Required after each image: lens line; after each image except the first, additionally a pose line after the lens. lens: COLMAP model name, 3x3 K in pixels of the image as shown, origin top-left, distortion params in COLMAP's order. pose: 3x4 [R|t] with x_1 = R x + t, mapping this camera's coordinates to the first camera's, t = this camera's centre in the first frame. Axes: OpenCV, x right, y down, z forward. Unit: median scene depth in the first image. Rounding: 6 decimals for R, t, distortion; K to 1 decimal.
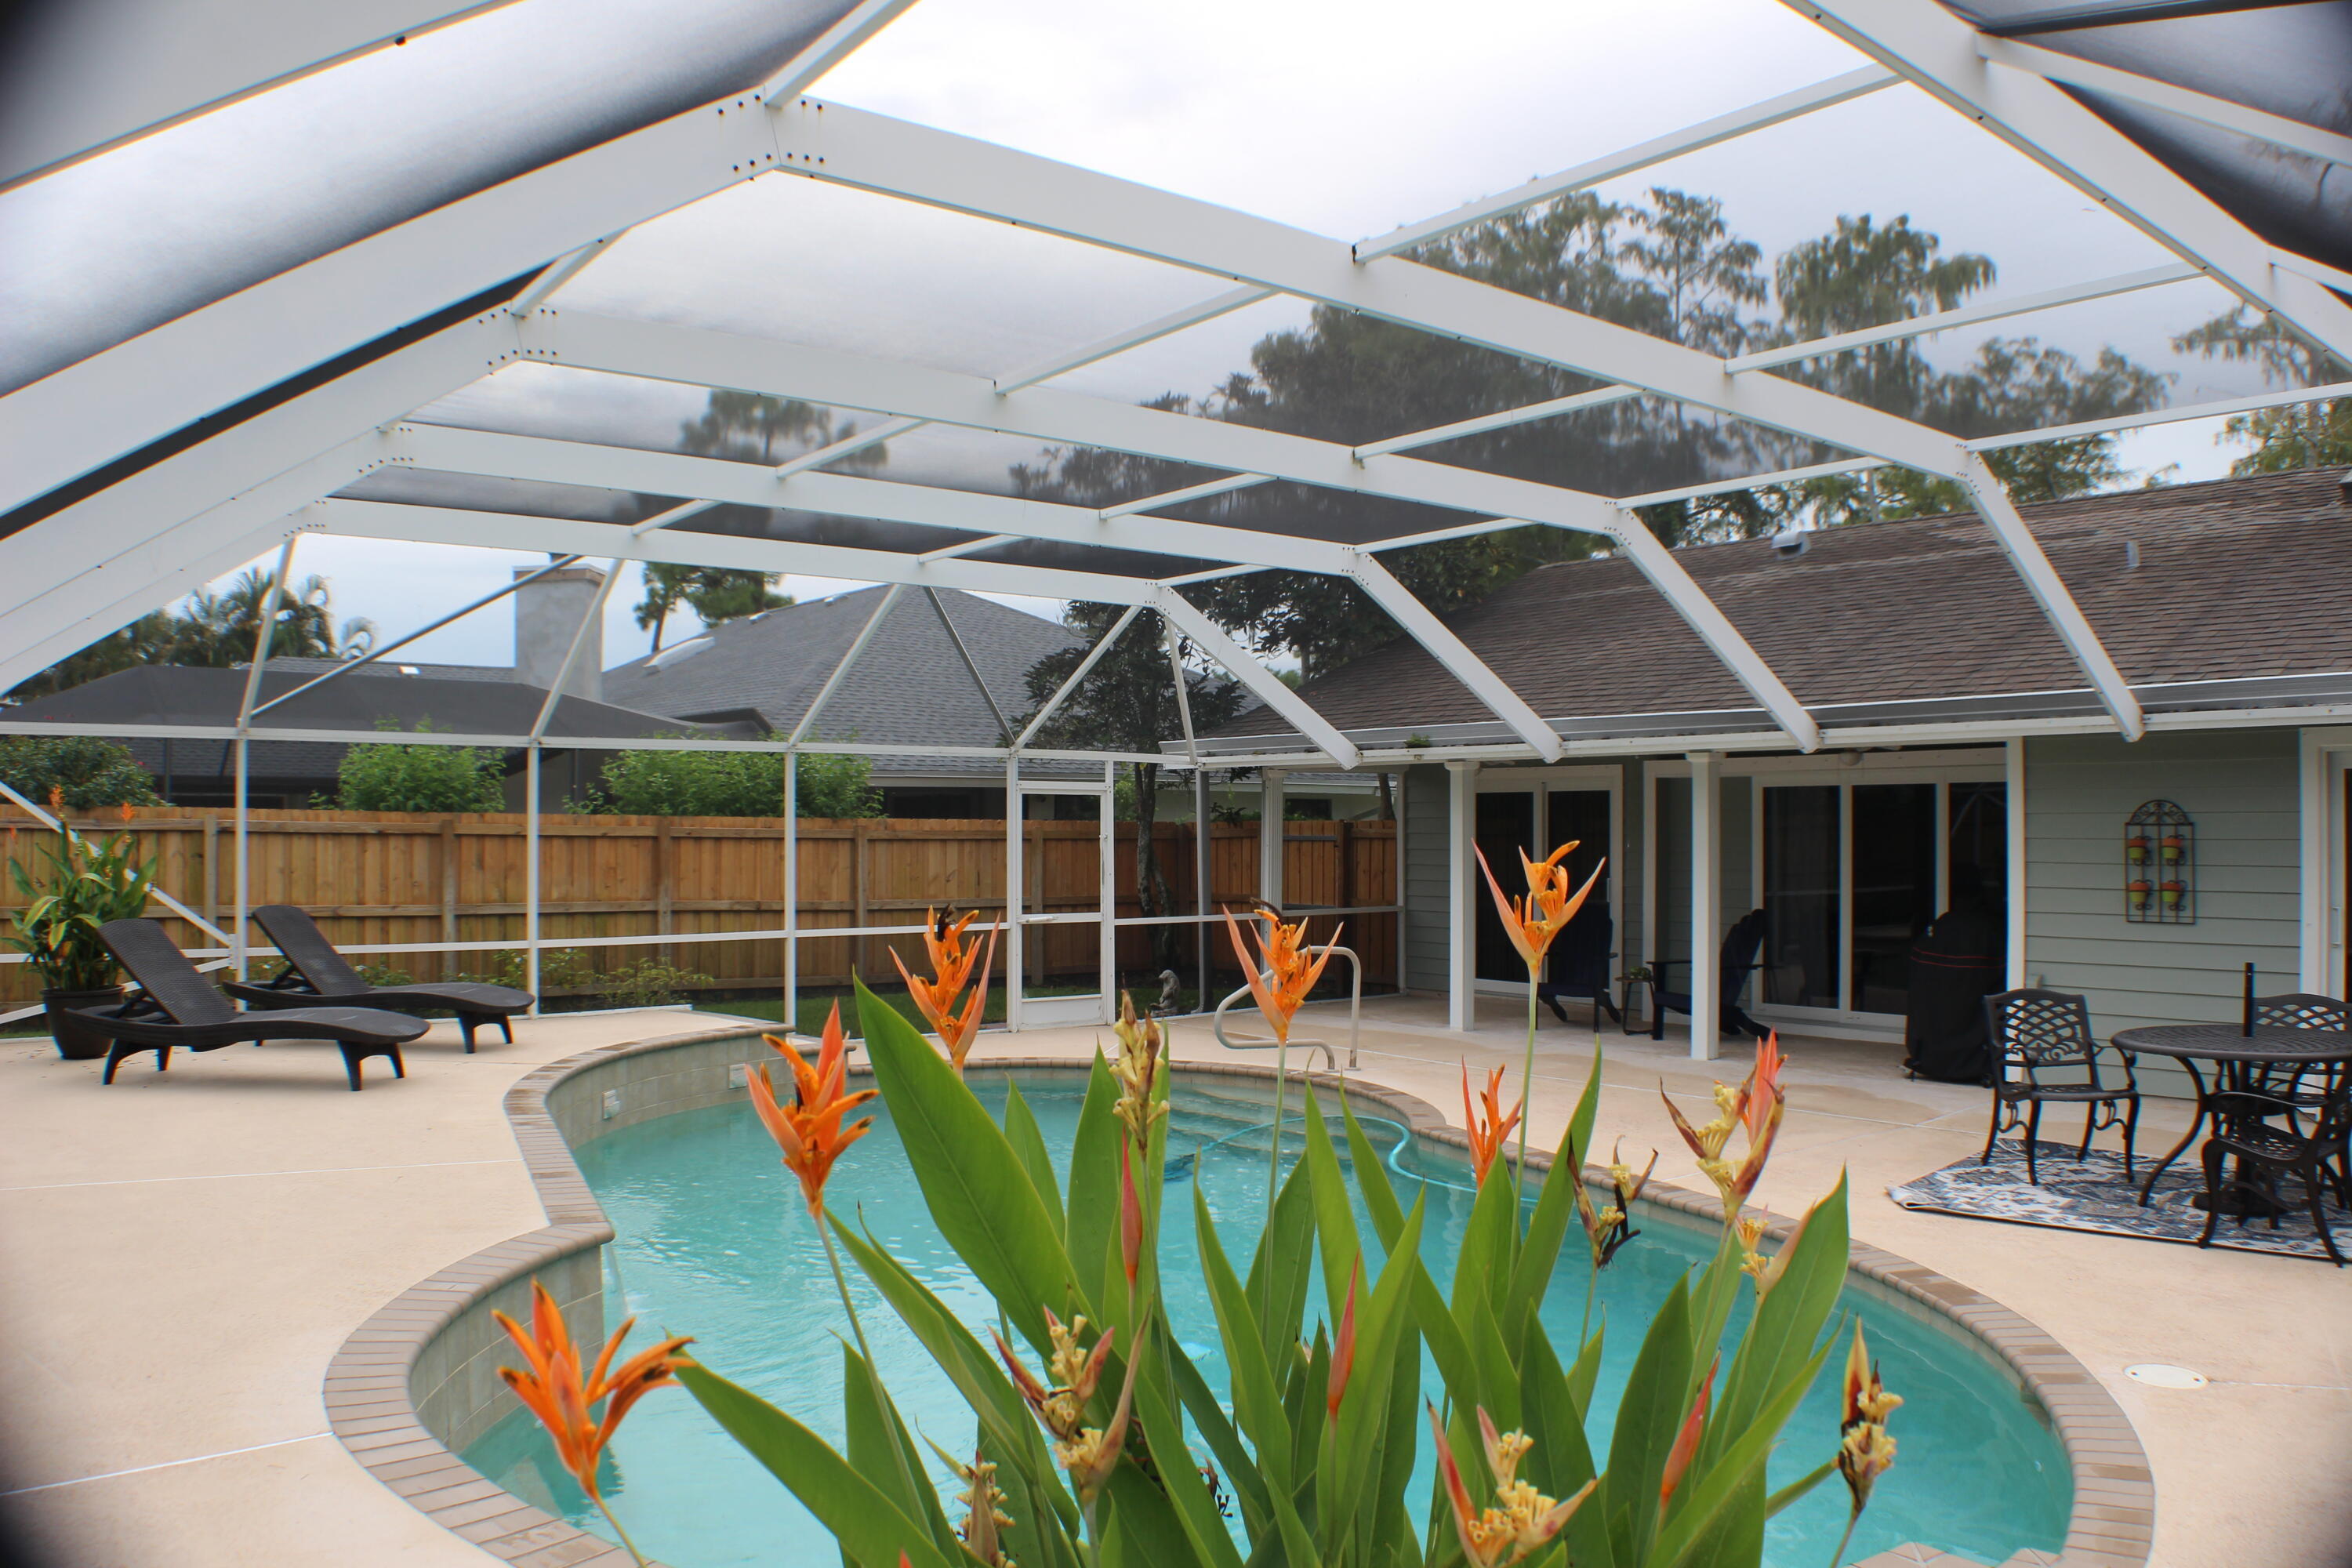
lens RADIAL K [[1687.7, 0, 1176.0], [0, 1687.7, 784.0], [0, 0, 1]] dist [-0.169455, 0.002371]
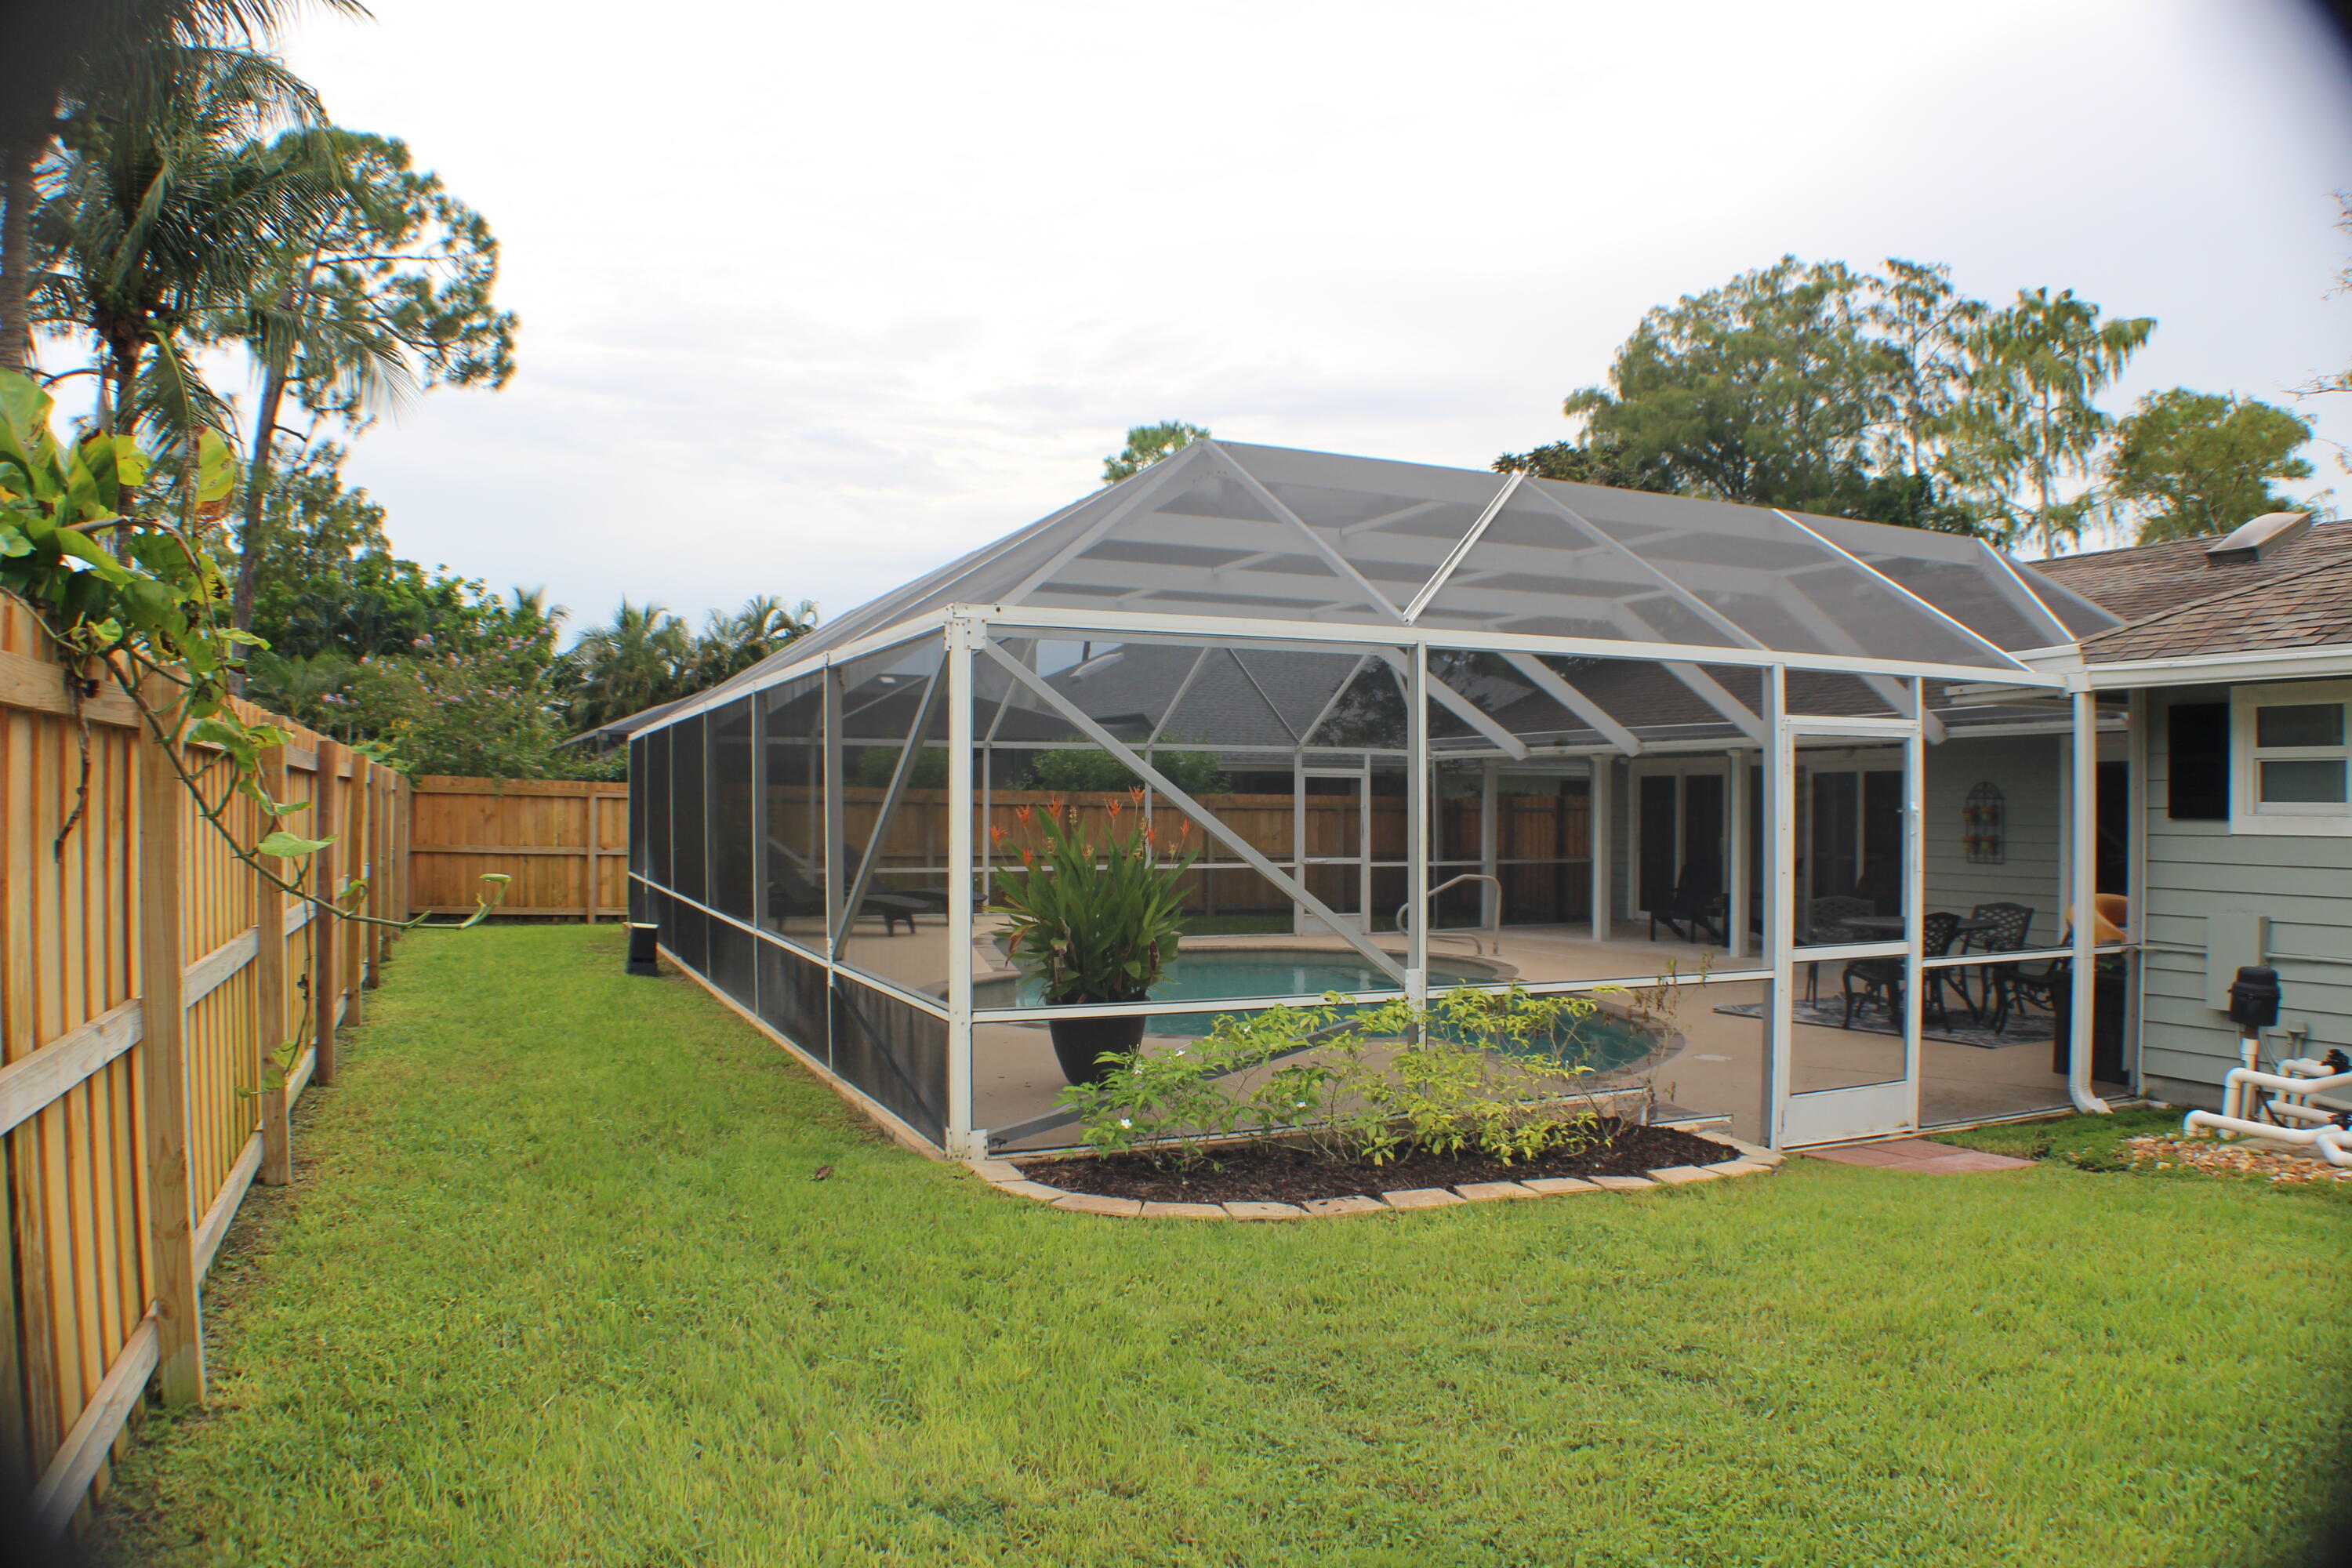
lens RADIAL K [[1687.7, 0, 1176.0], [0, 1687.7, 784.0], [0, 0, 1]] dist [-0.169455, 0.002371]
pose [[0.967082, 0.002569, -0.254450, 0.111946], [-0.000146, 0.999954, 0.009541, -0.001132], [0.254463, -0.009190, 0.967039, -0.295500]]
